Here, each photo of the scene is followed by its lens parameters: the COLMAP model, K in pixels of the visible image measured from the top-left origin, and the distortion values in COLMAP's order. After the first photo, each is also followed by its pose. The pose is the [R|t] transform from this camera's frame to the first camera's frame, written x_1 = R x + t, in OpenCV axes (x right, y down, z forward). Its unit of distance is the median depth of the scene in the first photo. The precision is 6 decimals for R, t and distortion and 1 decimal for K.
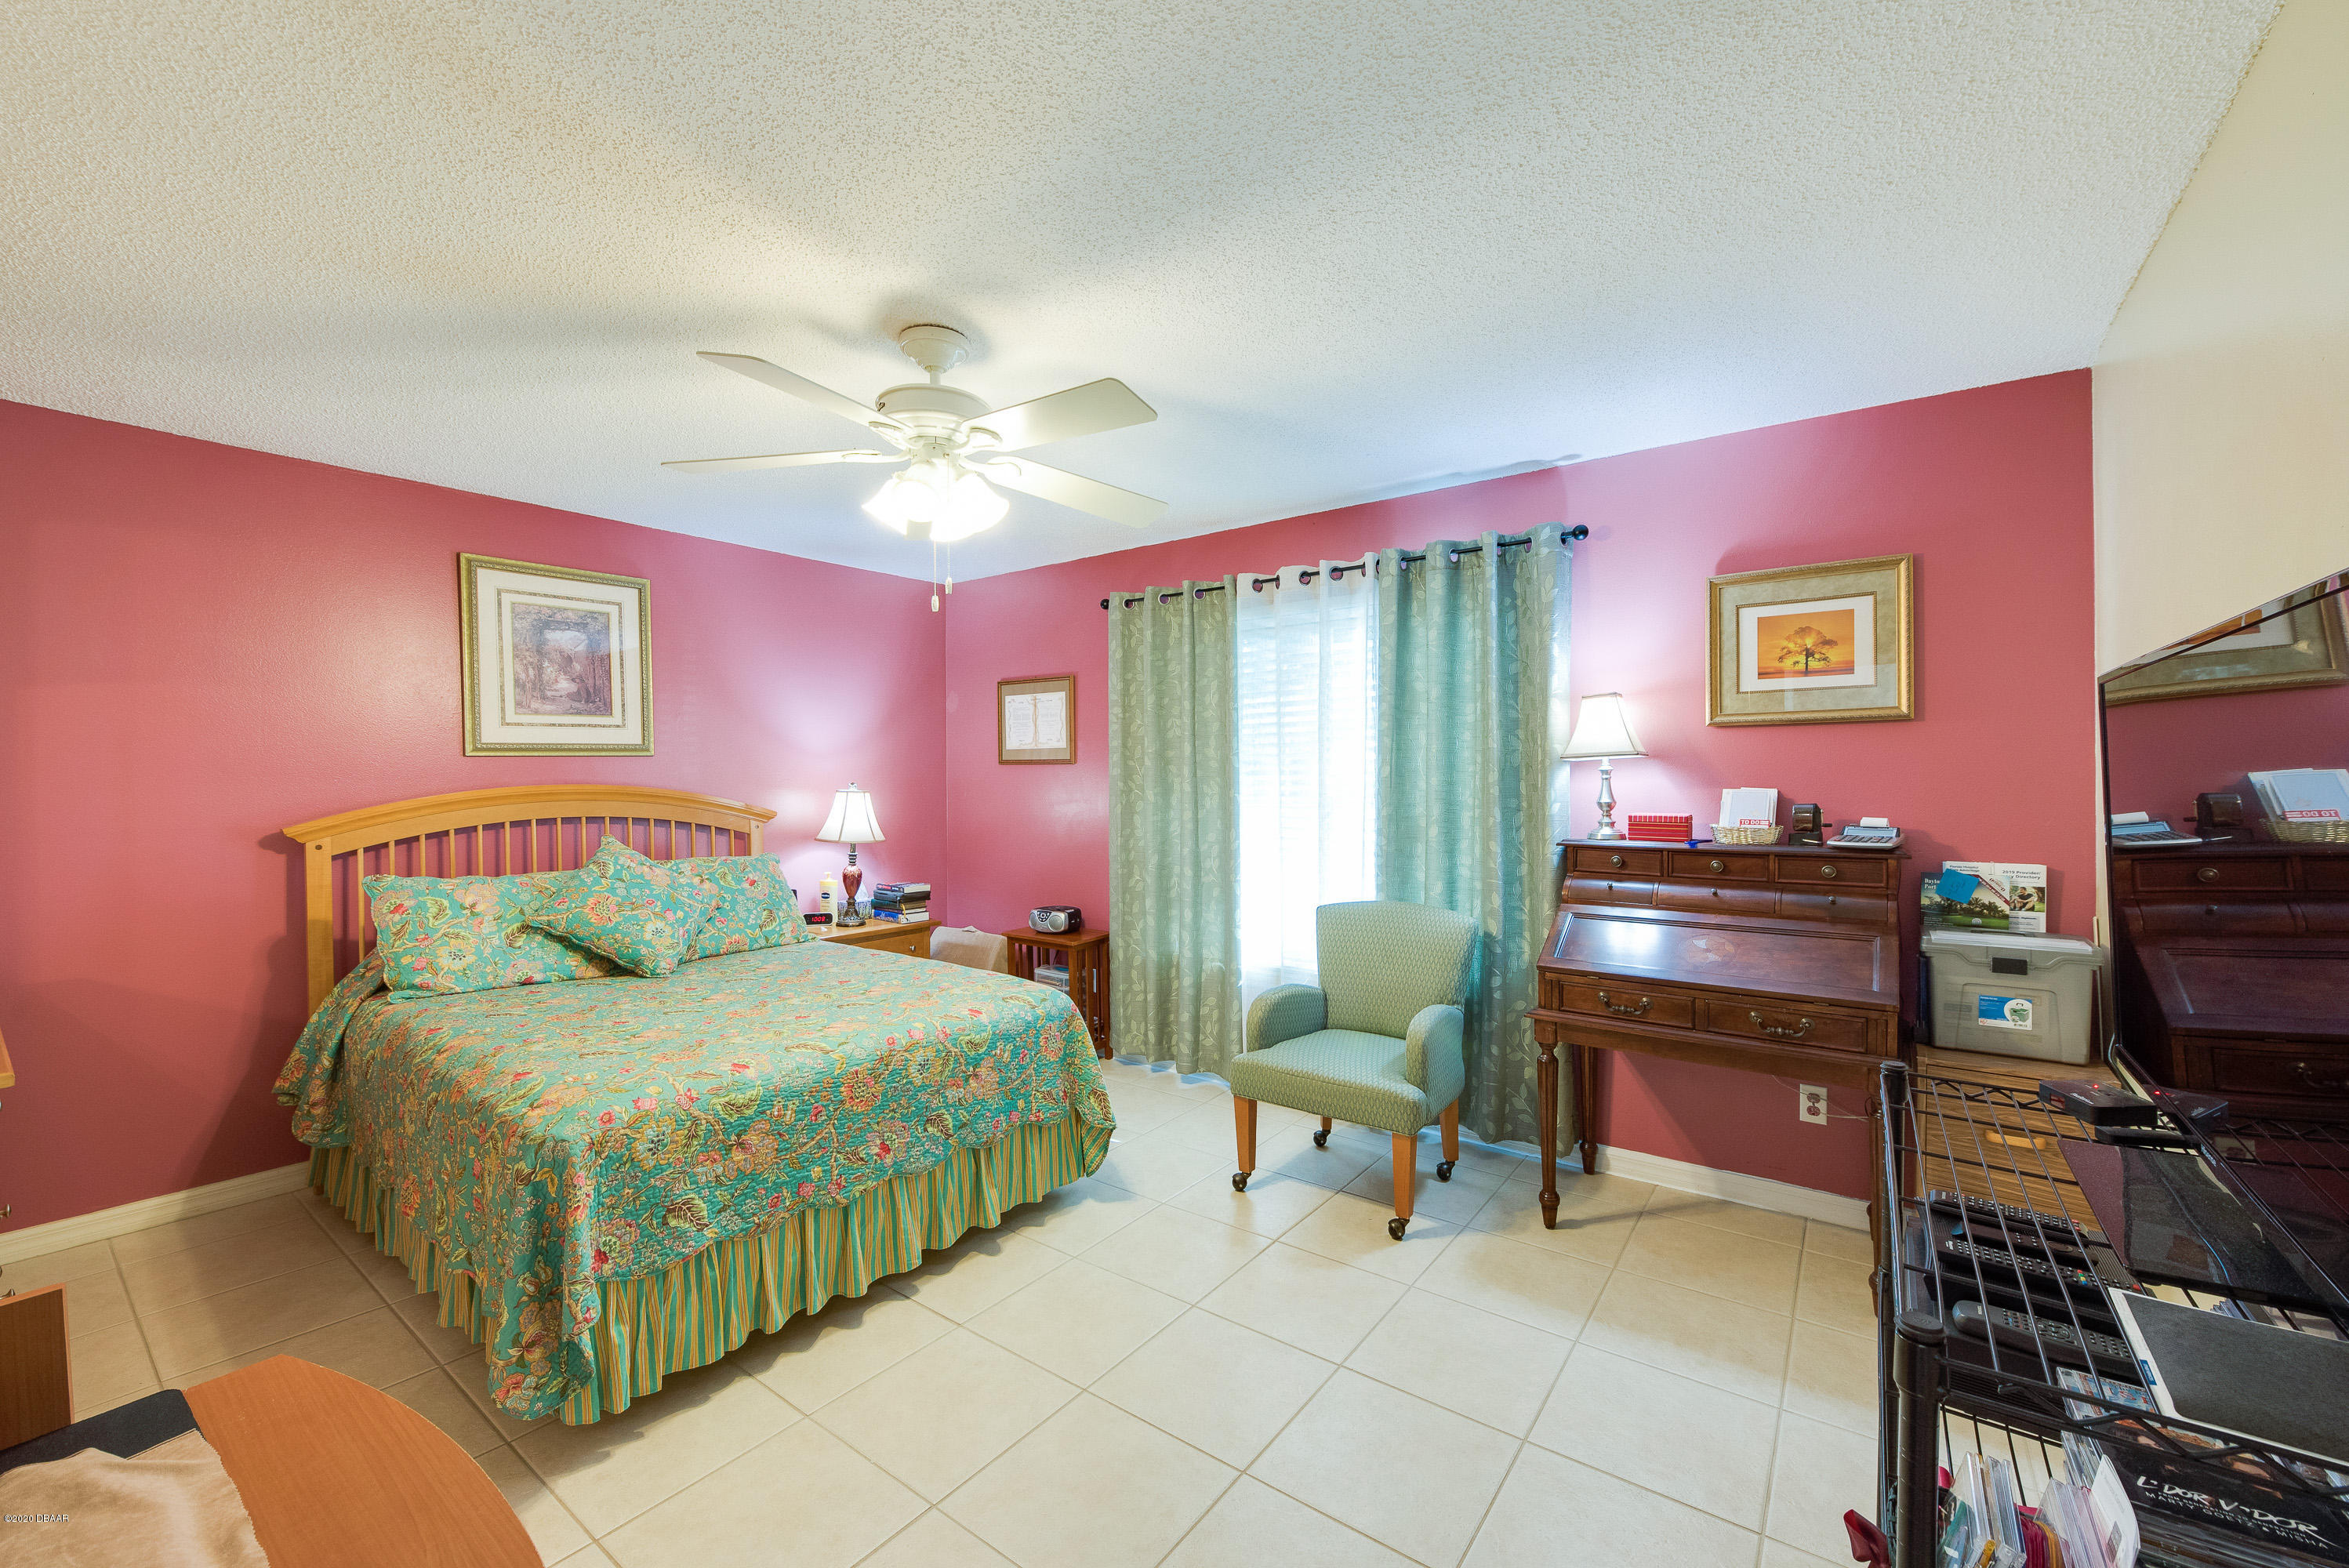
lens RADIAL K [[931.8, 0, 1161.4], [0, 931.8, 779.6], [0, 0, 1]] dist [-0.006998, 0.000473]
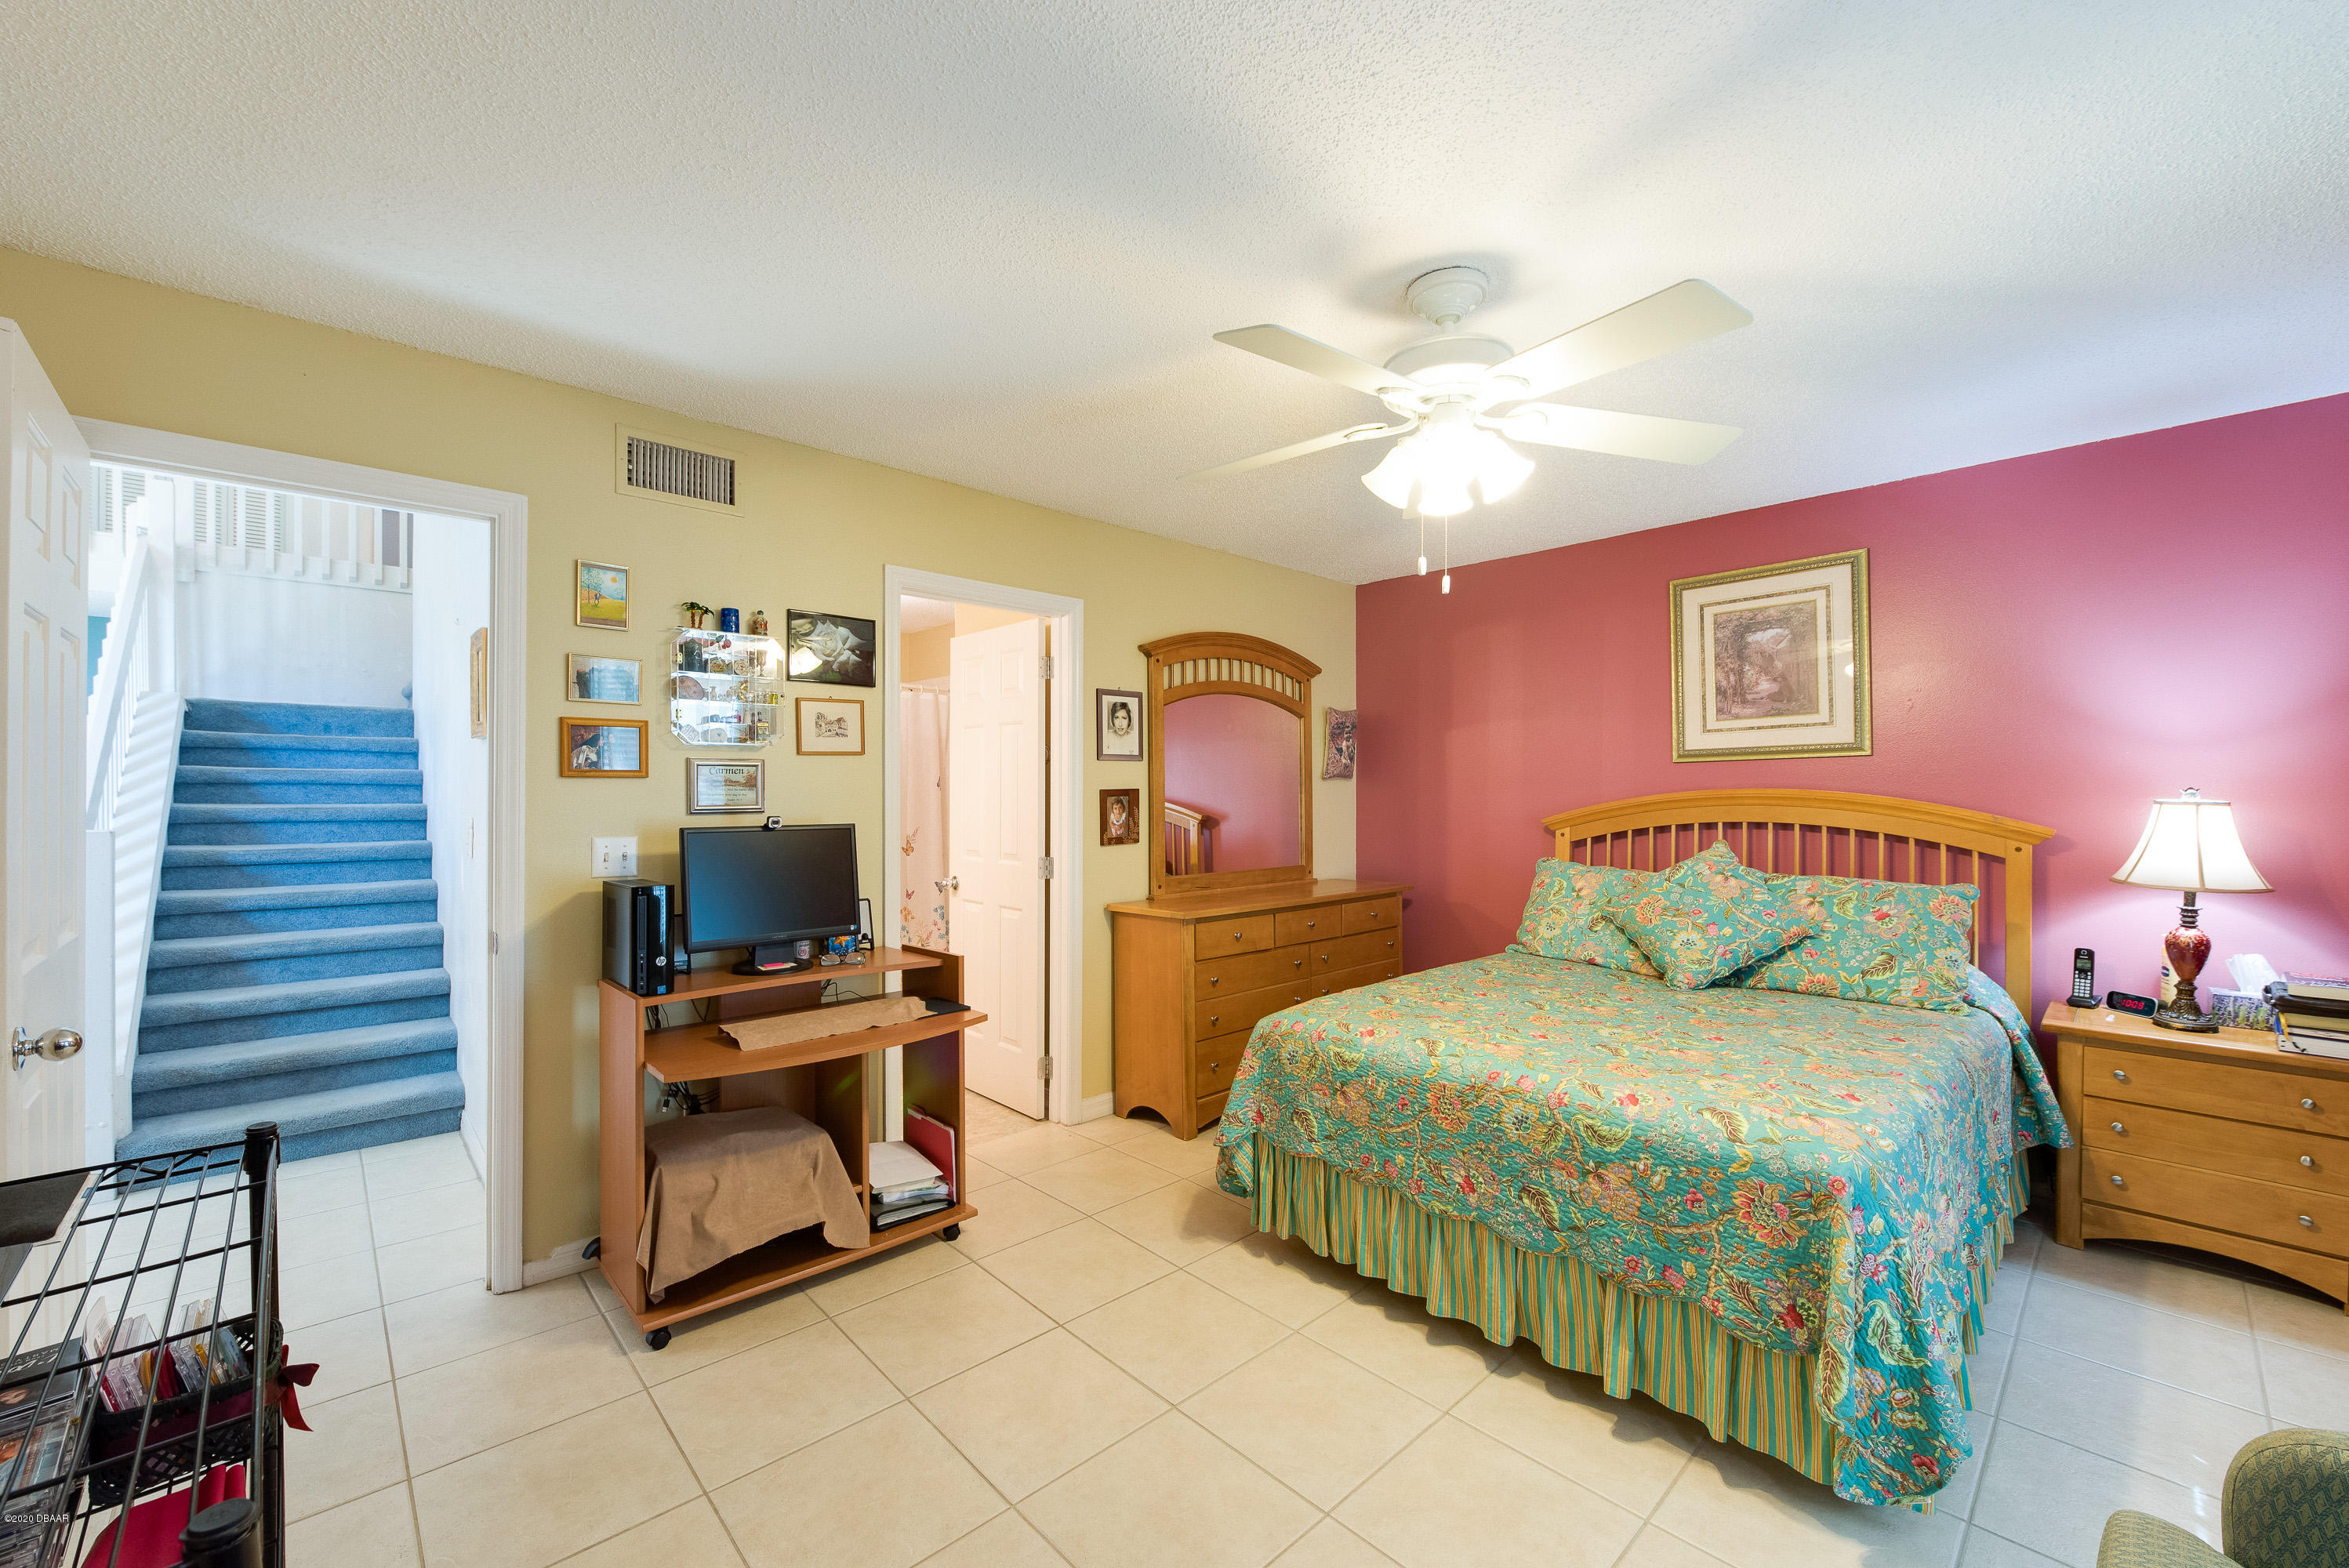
lens RADIAL K [[931.8, 0, 1179.0], [0, 931.8, 787.7], [0, 0, 1]] dist [-0.006998, 0.000473]
pose [[-0.160532, 0.002774, -0.987027, 0.487497], [0.001148, 0.999996, 0.002624, 0.001310], [0.987030, -0.000712, -0.160535, 0.644761]]
